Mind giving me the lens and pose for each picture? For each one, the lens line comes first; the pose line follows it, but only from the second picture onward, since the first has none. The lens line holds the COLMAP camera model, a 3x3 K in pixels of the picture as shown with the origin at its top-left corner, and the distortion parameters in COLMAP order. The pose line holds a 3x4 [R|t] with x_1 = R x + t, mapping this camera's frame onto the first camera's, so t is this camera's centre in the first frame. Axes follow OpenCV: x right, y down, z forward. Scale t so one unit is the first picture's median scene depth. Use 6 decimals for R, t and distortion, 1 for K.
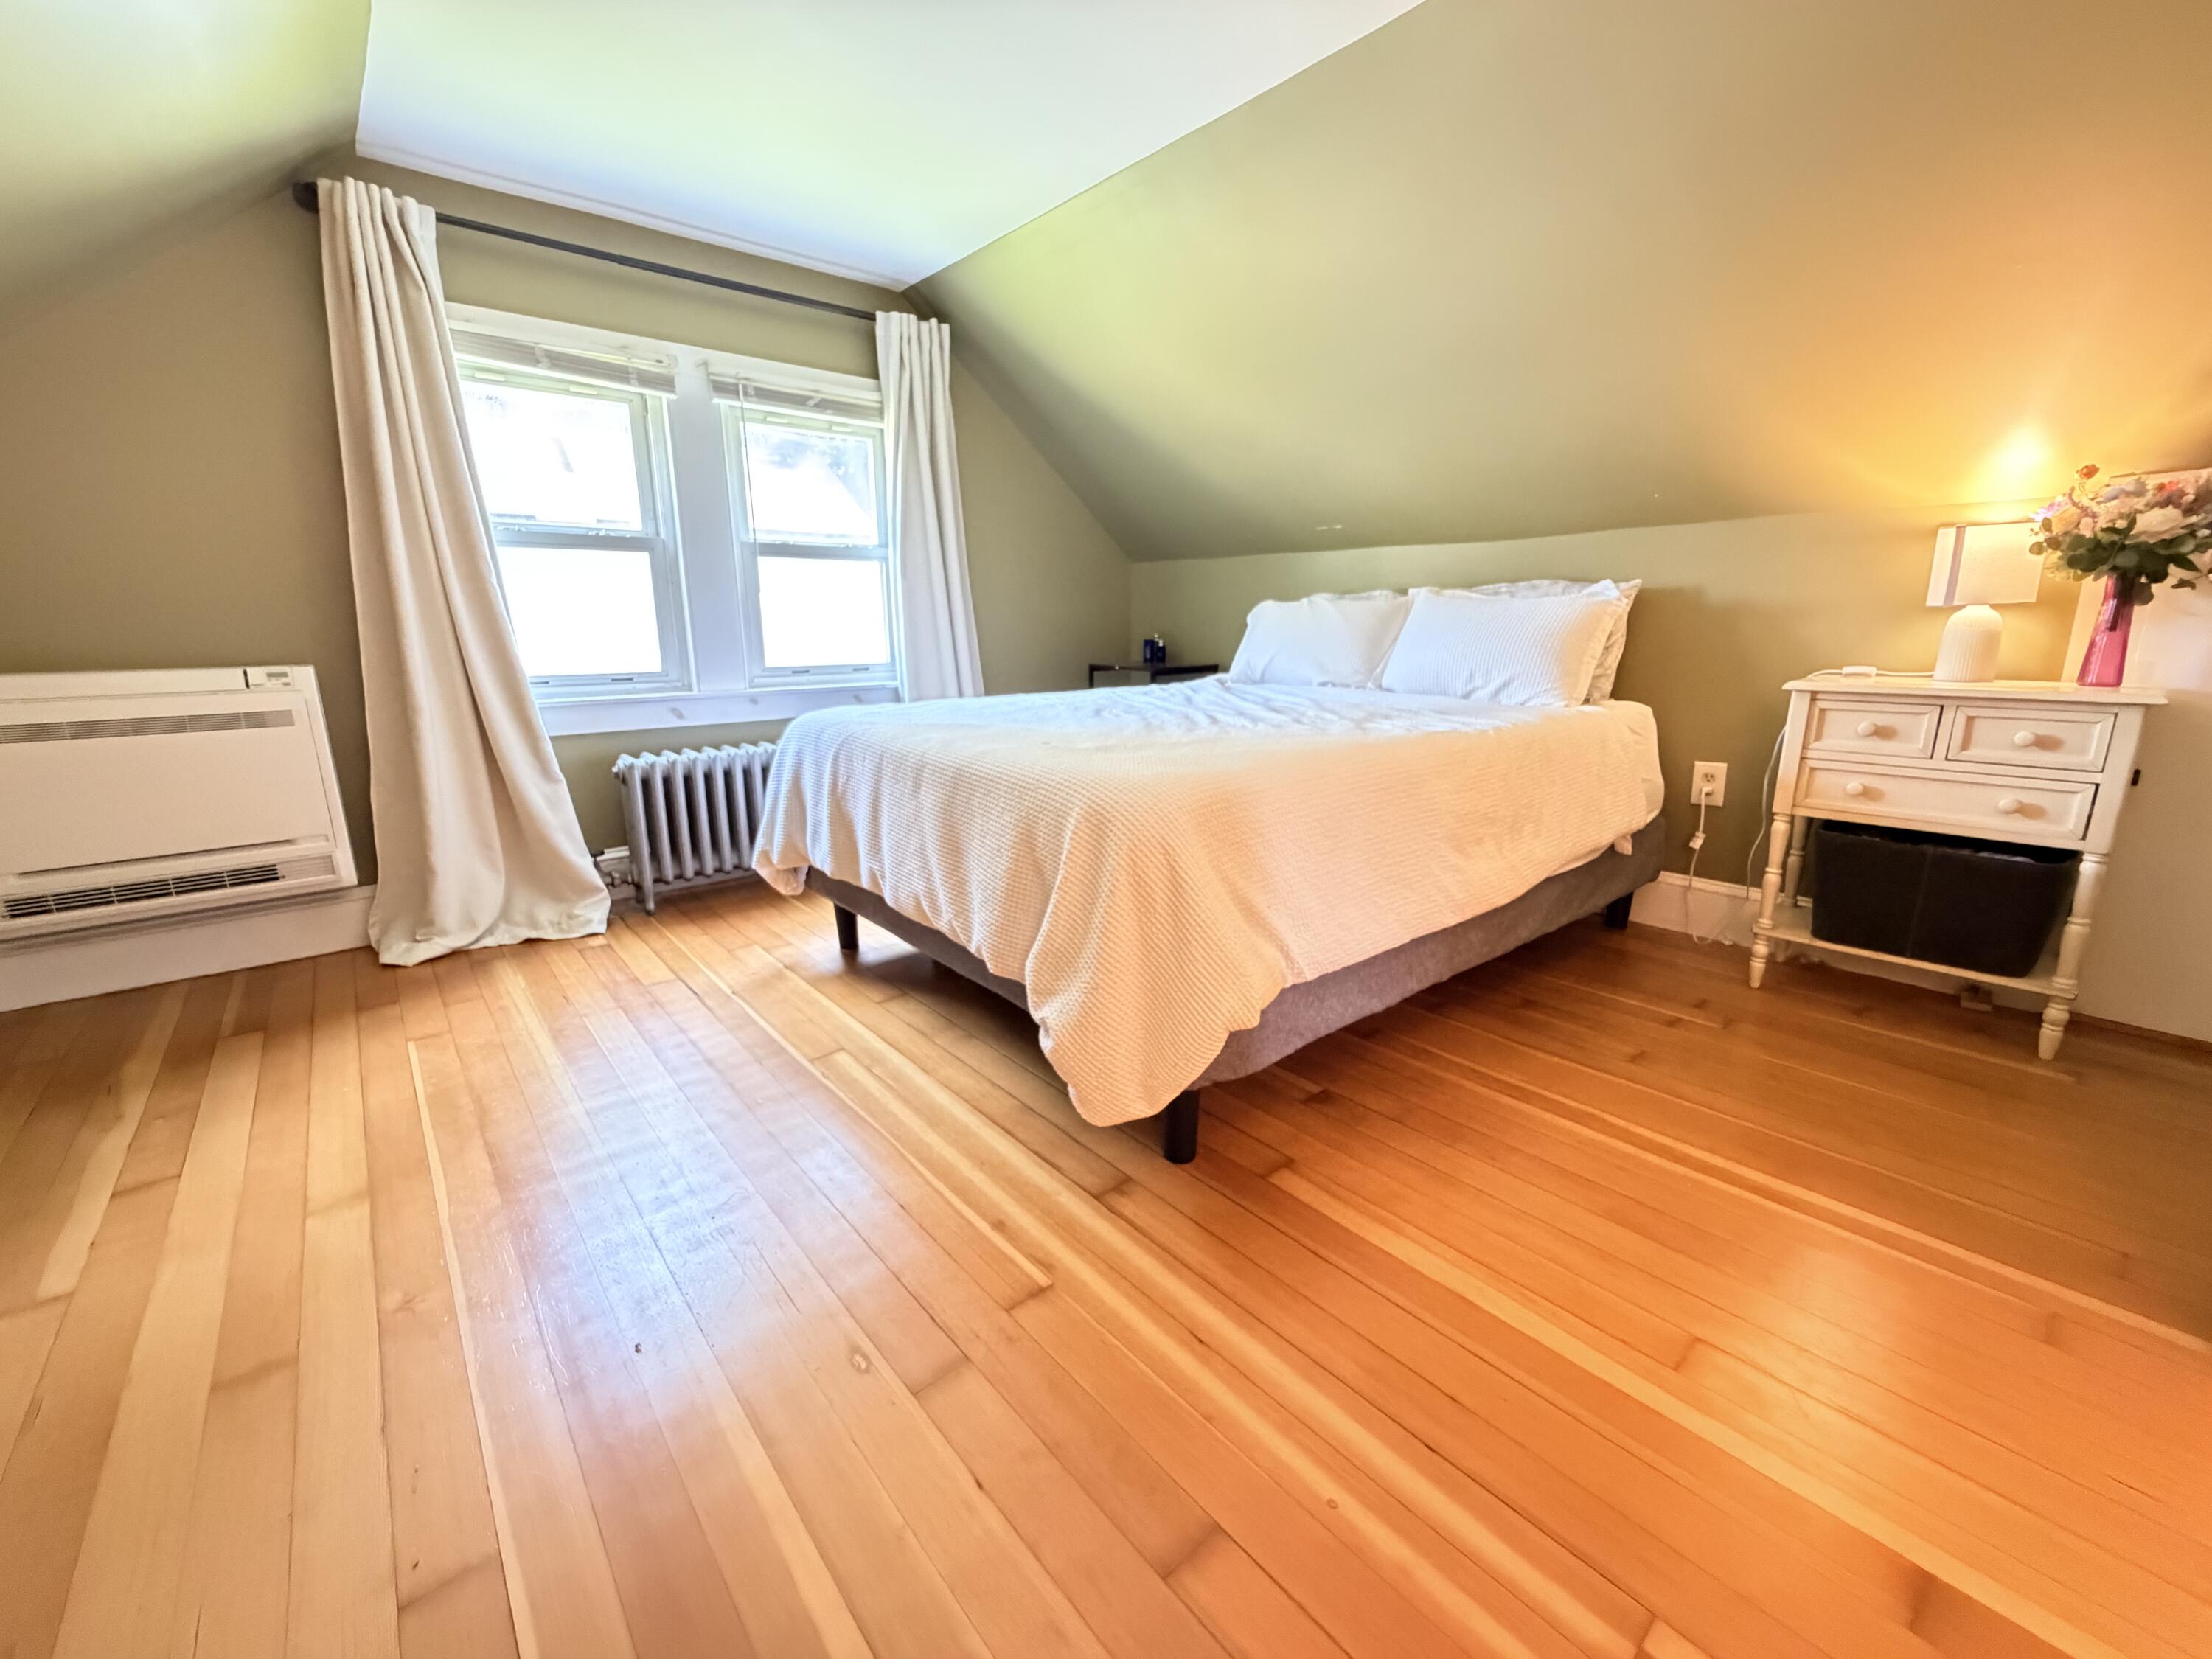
lens RADIAL K [[878.5, 0, 1103.8], [0, 878.5, 825.0], [0, 0, 1]] dist [-0.000686, 0.000239]
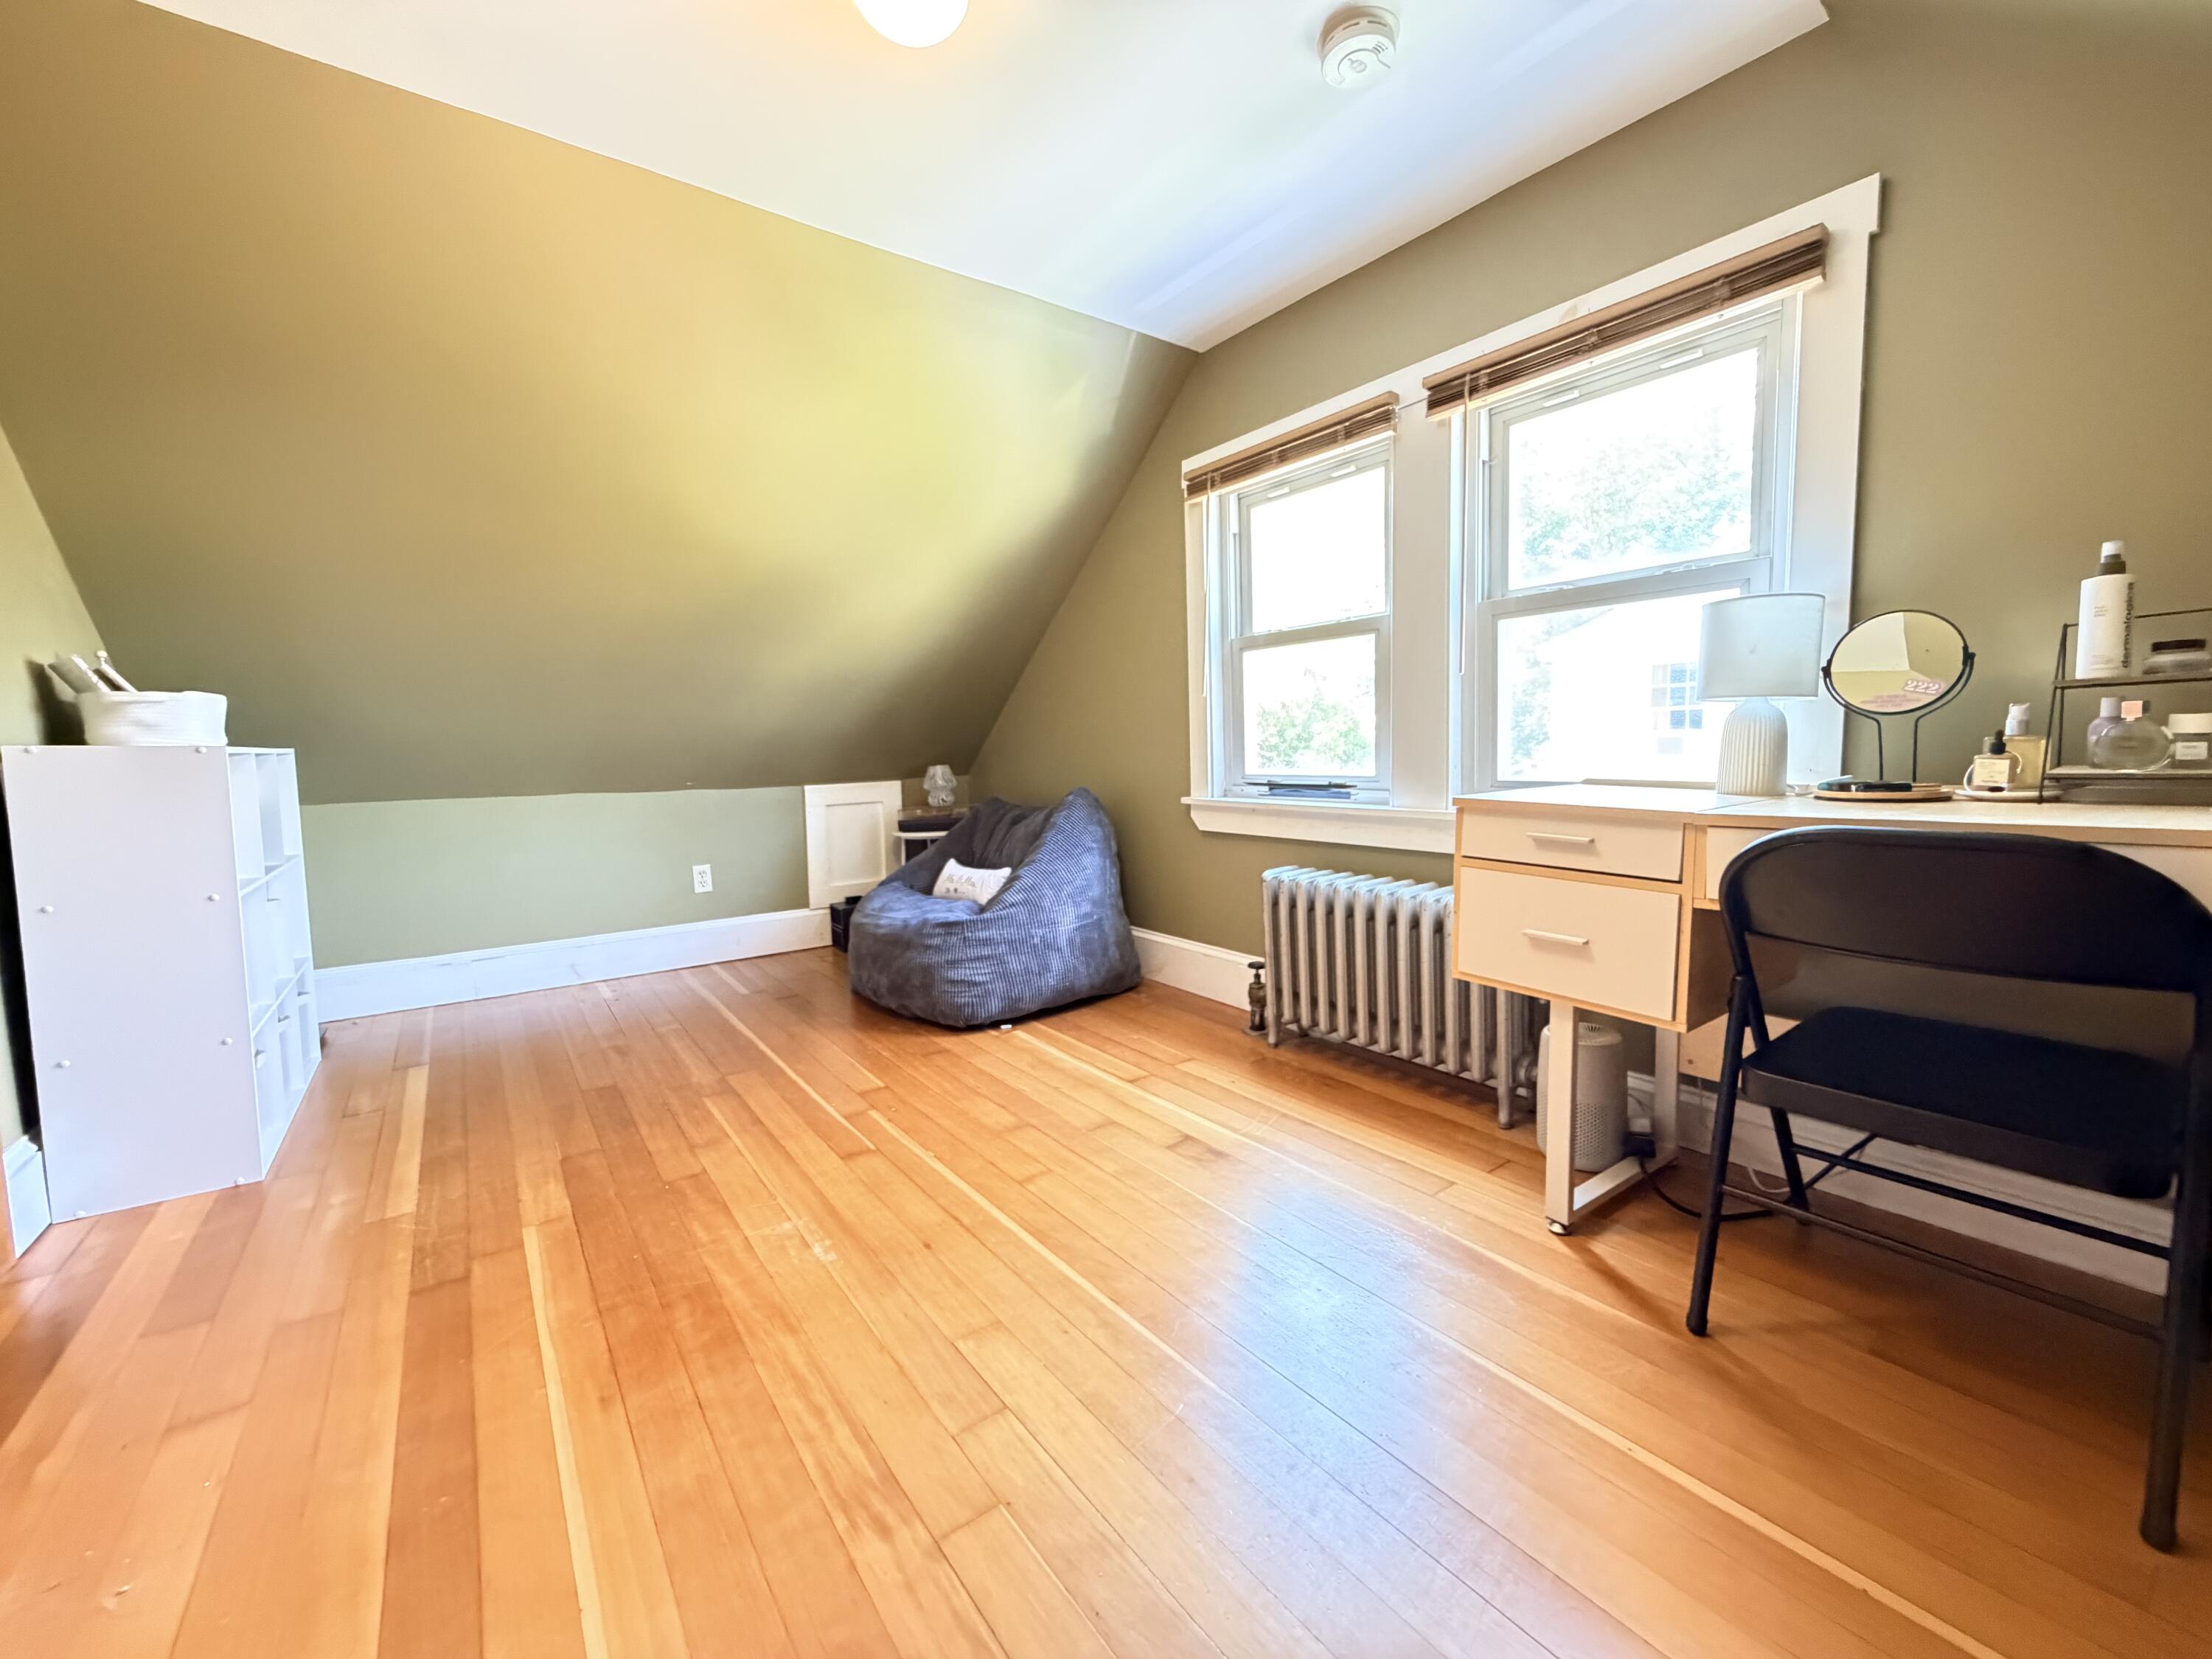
lens RADIAL K [[878.5, 0, 1099.4], [0, 878.5, 824.9], [0, 0, 1]] dist [-0.000686, 0.000239]
pose [[-0.079843, 0.095465, -0.992226, 0.438222], [-0.195560, 0.974559, 0.109502, -0.228815], [0.977436, 0.202782, -0.059143, 1.079179]]
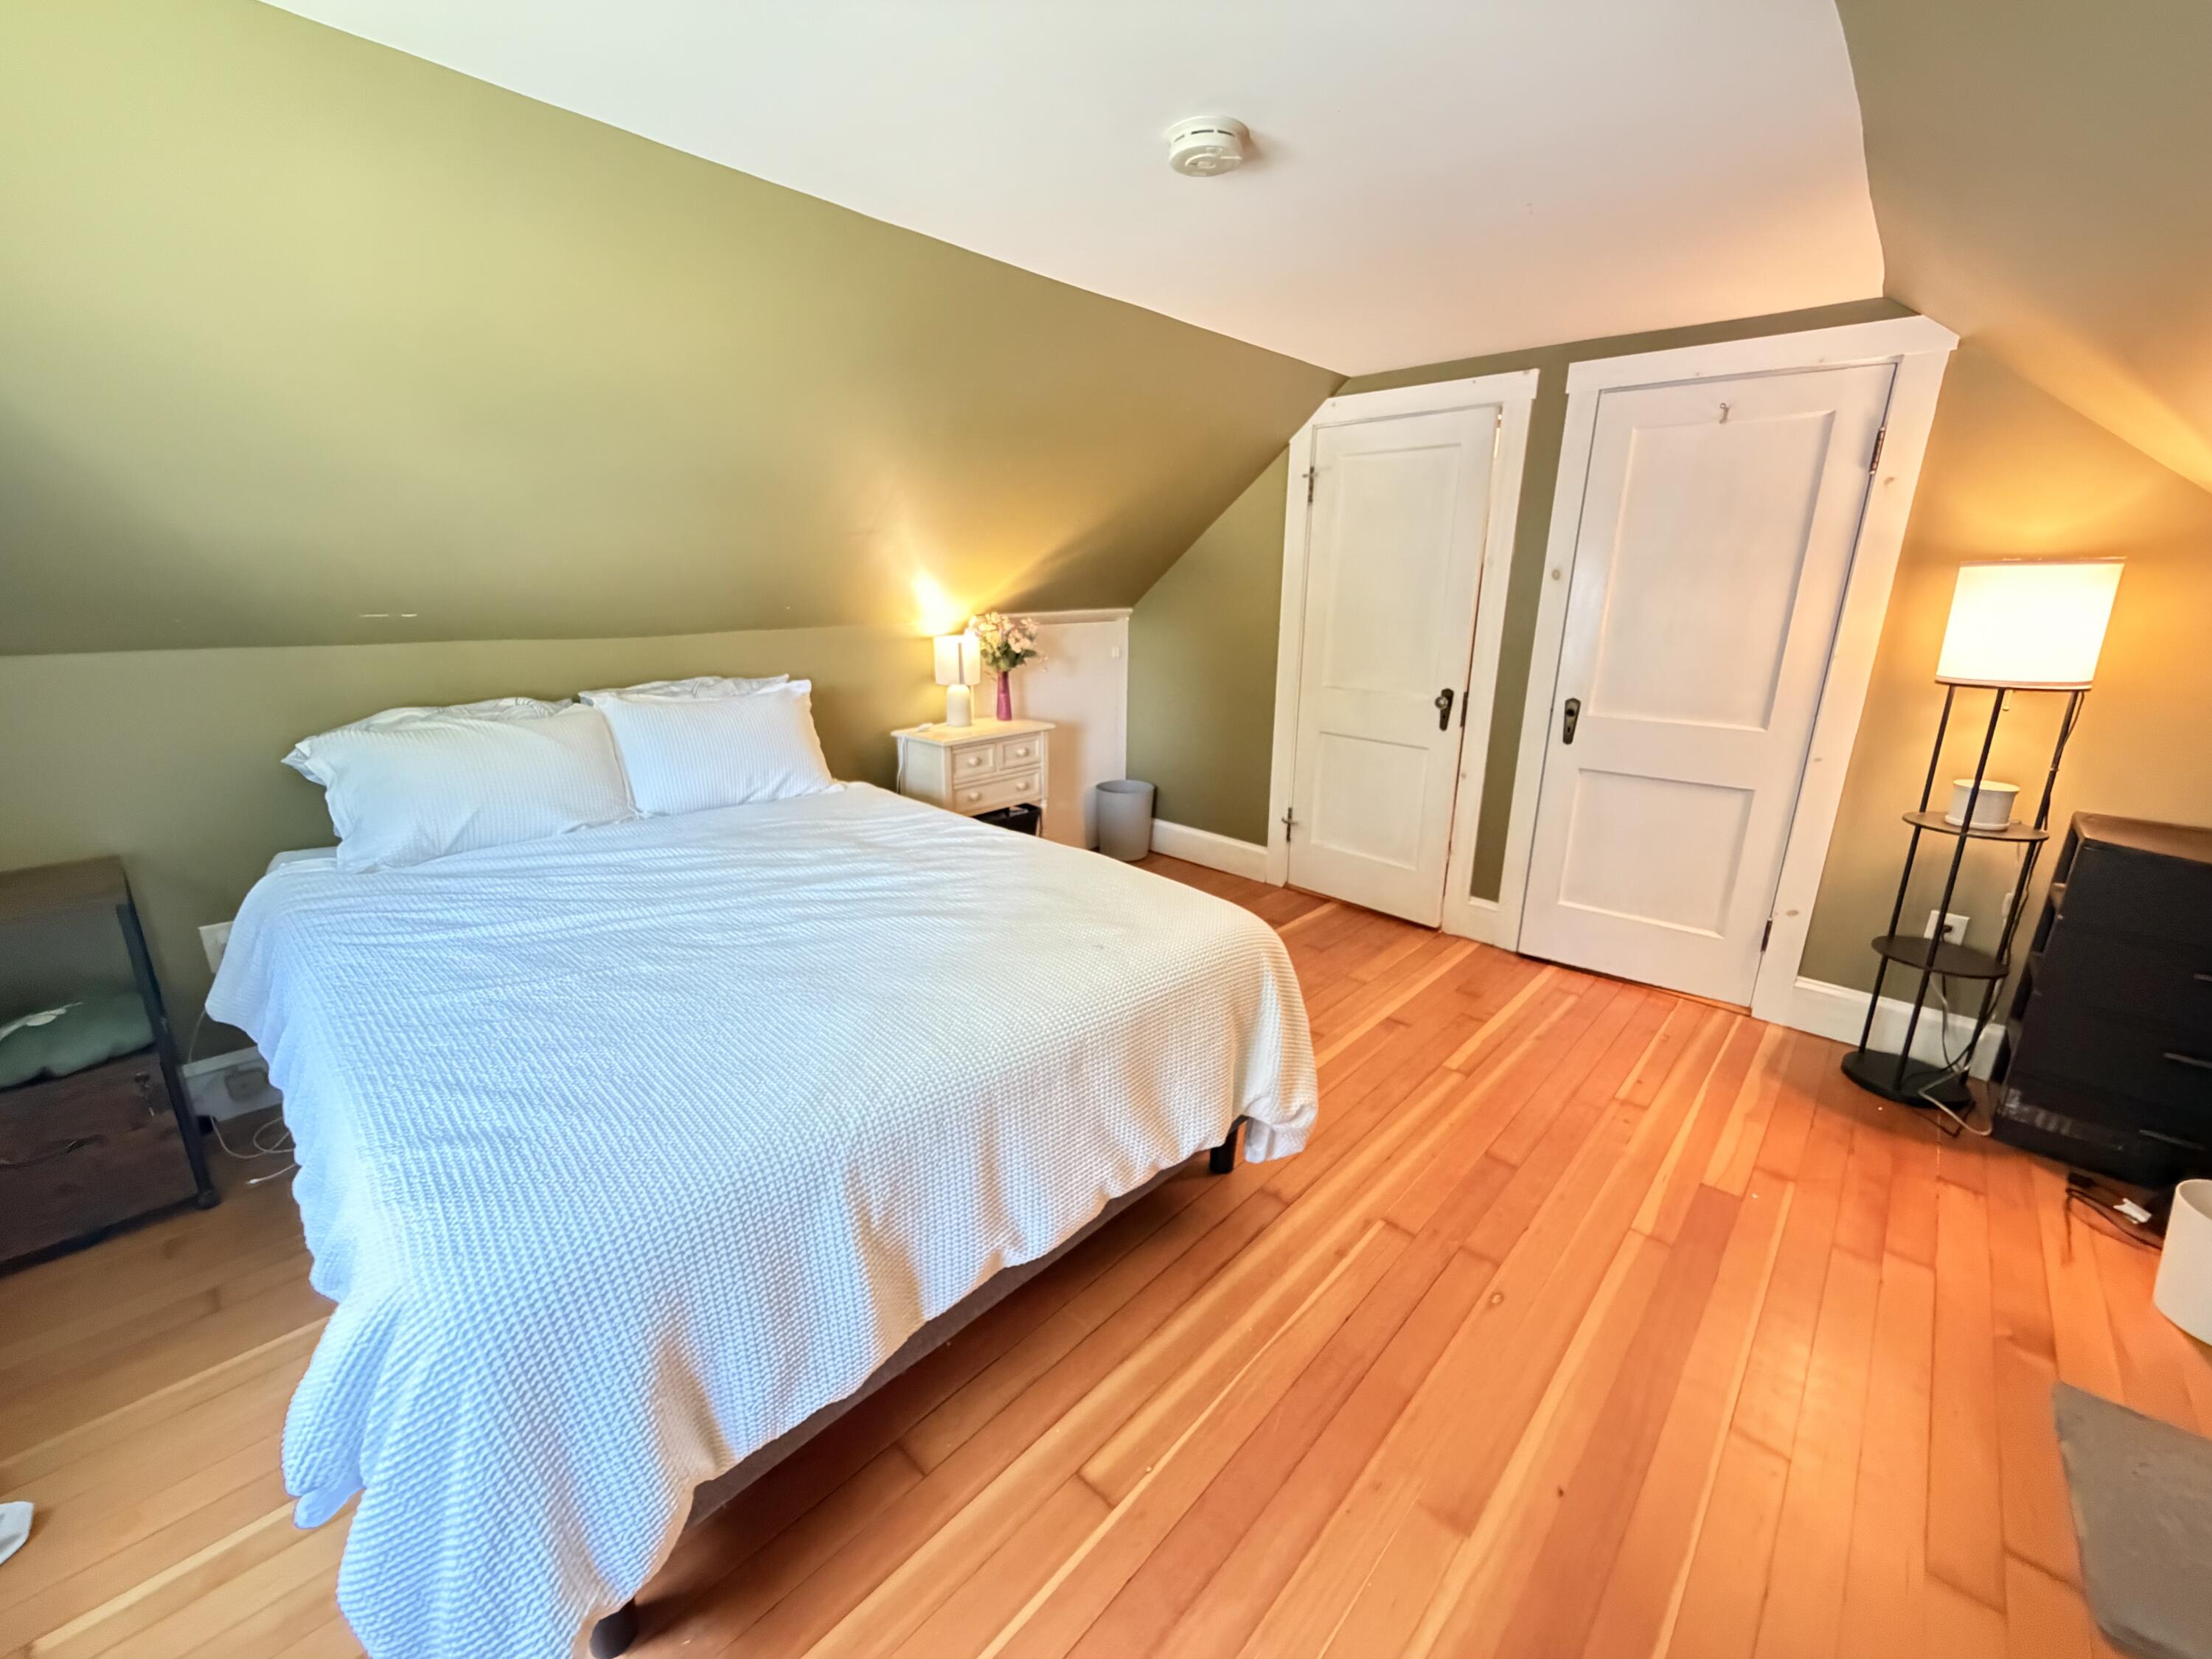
lens RADIAL K [[878.5, 0, 1095.9], [0, 878.5, 820.8], [0, 0, 1]] dist [-0.000686, 0.000239]
pose [[-0.100861, -0.260117, 0.960295, -0.729536], [0.219321, 0.935659, 0.276479, -0.374450], [-0.970425, 0.238499, -0.037323, 0.765037]]
